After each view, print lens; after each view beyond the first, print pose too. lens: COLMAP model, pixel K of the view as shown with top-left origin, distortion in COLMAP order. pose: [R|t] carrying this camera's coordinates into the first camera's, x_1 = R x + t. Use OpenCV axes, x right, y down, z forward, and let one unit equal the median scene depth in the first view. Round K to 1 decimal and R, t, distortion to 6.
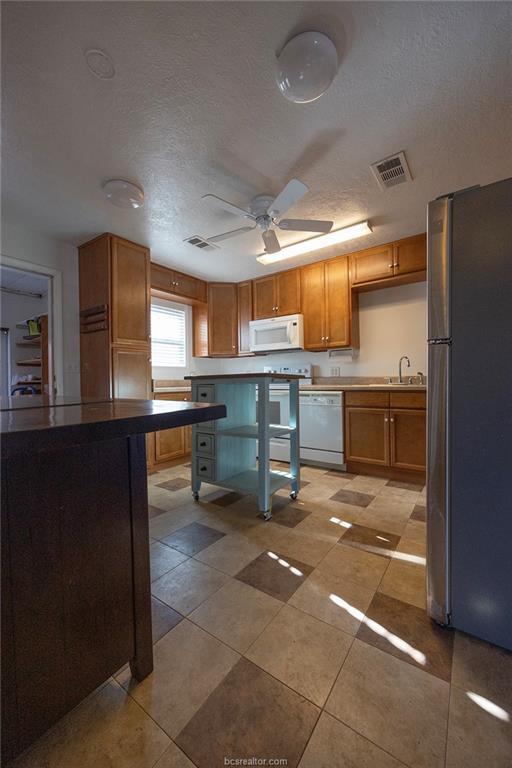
lens RADIAL K [[297.5, 0, 256.4], [0, 297.5, 381.5], [0, 0, 1]] dist [0.000321, 0.000869]
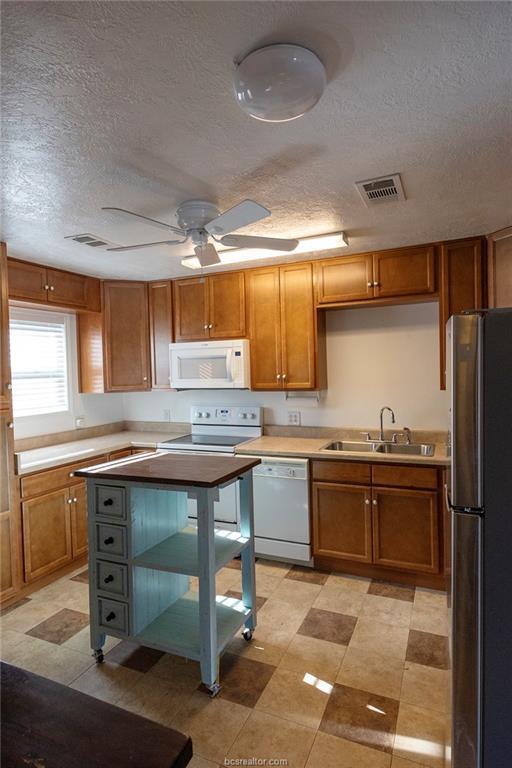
lens RADIAL K [[422.0, 0, 254.7], [0, 422.0, 380.3], [0, 0, 1]] dist [-0.003092, -0.002524]
pose [[0.979495, -0.016781, 0.200770, -0.039122], [0.013076, 0.999719, 0.019771, -0.195653], [-0.201045, -0.016740, 0.979439, 0.043779]]
